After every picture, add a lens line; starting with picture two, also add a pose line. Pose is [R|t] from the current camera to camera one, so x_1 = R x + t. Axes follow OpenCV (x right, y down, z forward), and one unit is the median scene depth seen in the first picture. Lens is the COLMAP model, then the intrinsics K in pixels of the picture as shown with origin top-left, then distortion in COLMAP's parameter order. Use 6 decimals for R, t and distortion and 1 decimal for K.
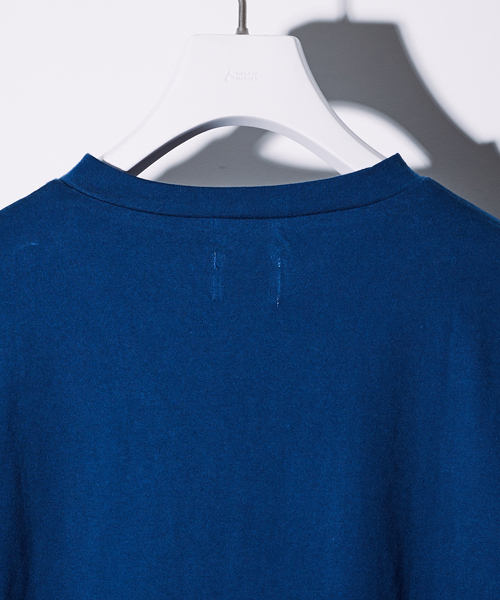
lens RADIAL K [[2464.4, 0, 248.0], [0, 2464.4, 296.0], [0, 0, 1]] dist [0.347065, 0.000000]
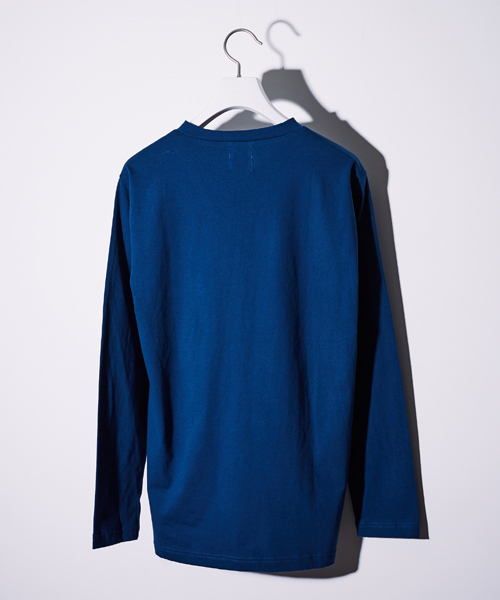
lens RADIAL K [[2464.4, 0, 251.7], [0, 2464.4, 300.8], [0, 0, 1]] dist [0.347065, 0.000000]
pose [[0.988056, -0.014180, -0.153442, 0.453451], [0.018121, 0.999540, 0.024318, 0.085135], [0.153027, -0.026808, 0.987858, -1.860184]]
